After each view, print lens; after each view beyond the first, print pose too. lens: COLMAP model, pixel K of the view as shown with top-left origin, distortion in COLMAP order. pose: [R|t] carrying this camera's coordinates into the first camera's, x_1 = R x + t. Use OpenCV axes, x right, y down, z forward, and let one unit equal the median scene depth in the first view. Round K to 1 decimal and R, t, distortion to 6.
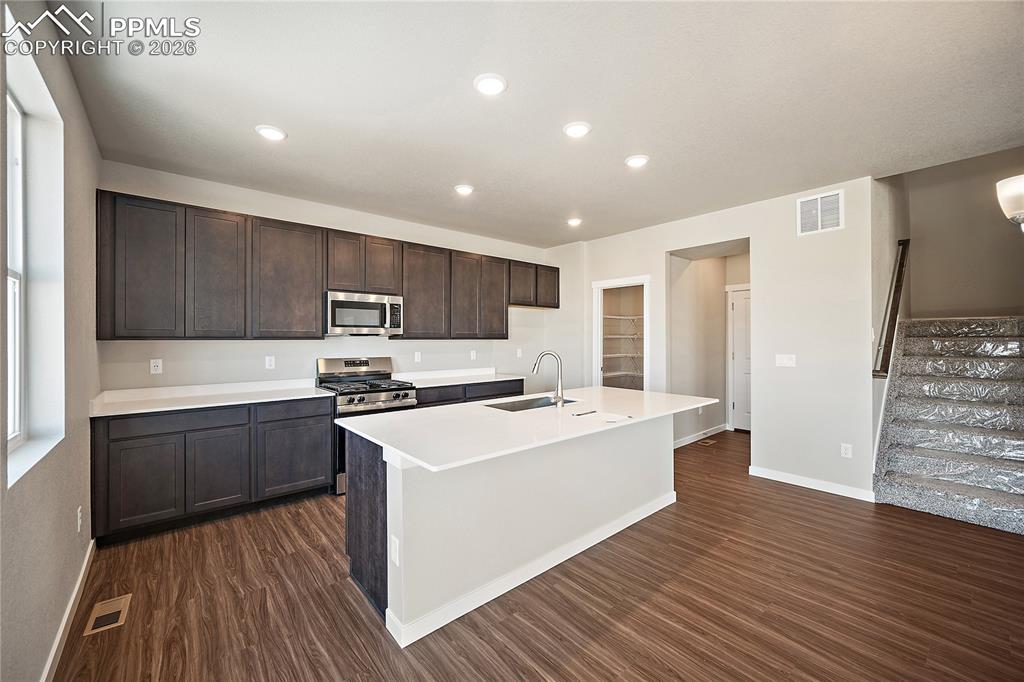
lens RADIAL K [[403.0, 0, 512.0], [0, 403.0, 341.0], [0, 0, 1]] dist [0.000381, 0.000121]
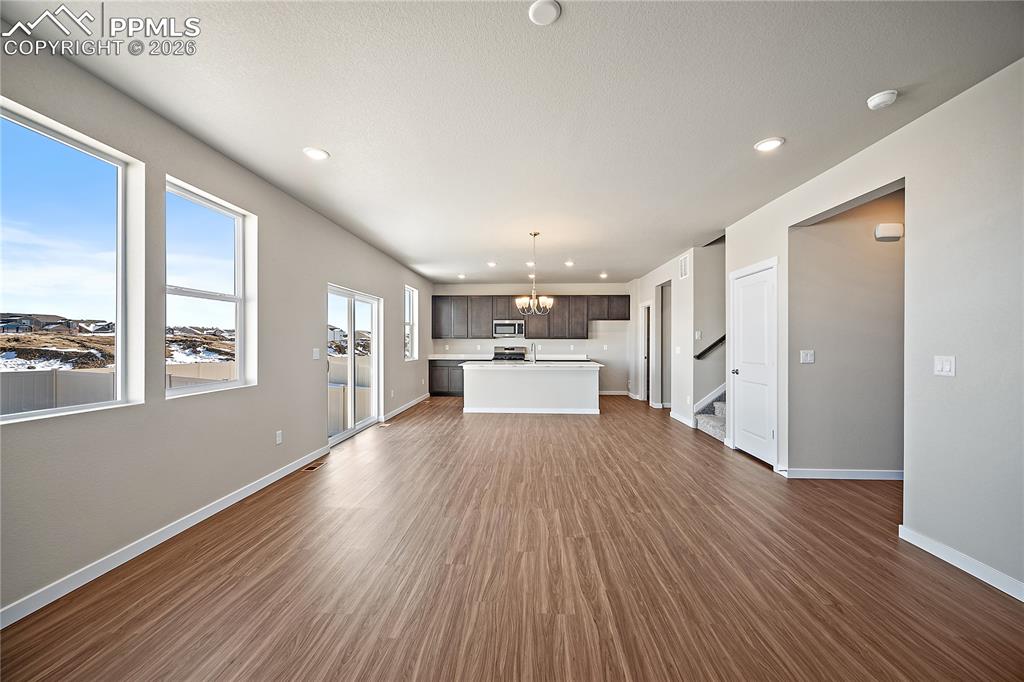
lens RADIAL K [[403.0, 0, 512.0], [0, 403.0, 341.0], [0, 0, 1]] dist [0.000381, 0.000121]
pose [[0.724170, 0.001633, -0.689620, 1.460590], [-0.008033, 0.999949, -0.006068, 0.026324], [0.689575, 0.009934, 0.724146, -0.816296]]
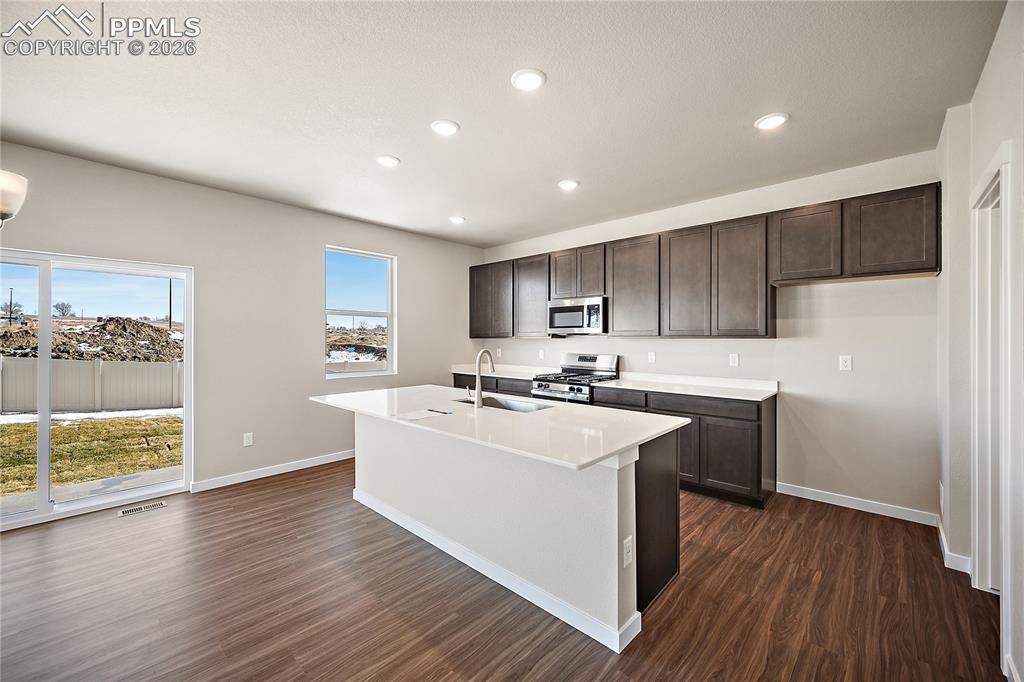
lens RADIAL K [[403.0, 0, 512.0], [0, 403.0, 341.0], [0, 0, 1]] dist [0.000381, 0.000121]
pose [[0.108708, 0.007469, -0.994046, 0.852354], [-0.006121, 0.999958, 0.006844, -0.002595], [0.994055, 0.005341, 0.108749, 0.765313]]
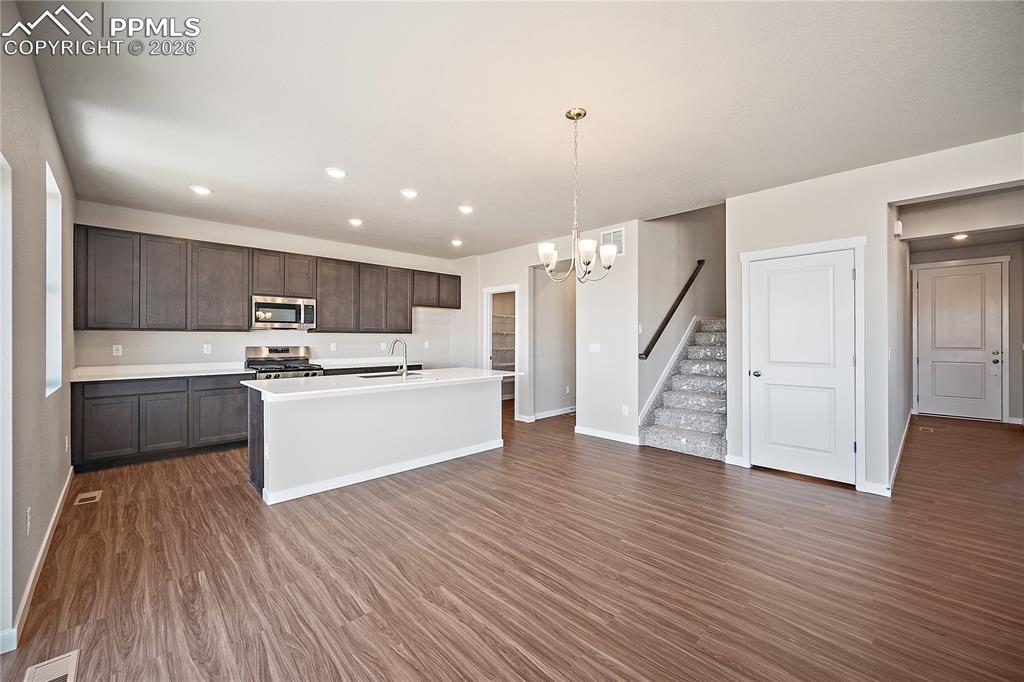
lens RADIAL K [[406.6, 0, 512.0], [0, 406.6, 341.0], [0, 0, 1]] dist [0.000951, 0.000080]
pose [[0.998506, 0.002558, 0.054578, 0.338107], [-0.002565, 0.999997, 0.000054, 0.025672], [-0.054578, -0.000194, 0.998509, -0.403059]]
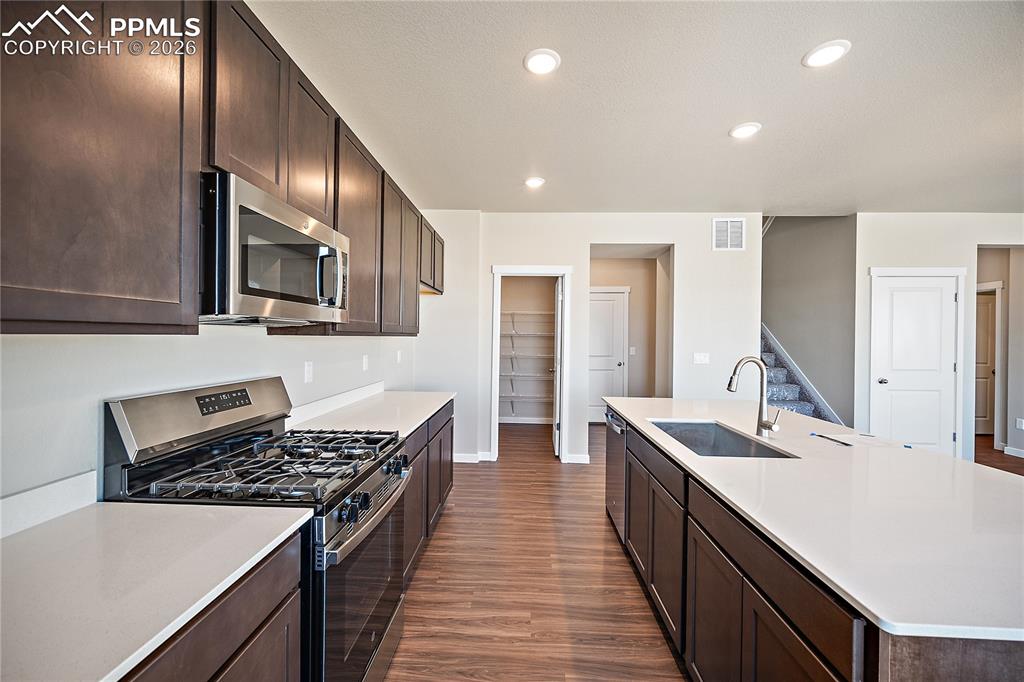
lens RADIAL K [[397.1, 0, 512.0], [0, 397.1, 341.0], [0, 0, 1]] dist [-0.000715, -0.000027]
pose [[0.688185, 0.001963, 0.725533, -0.535302], [-0.008806, 0.999945, 0.005648, -0.001922], [-0.725482, -0.010276, 0.688165, 0.661227]]
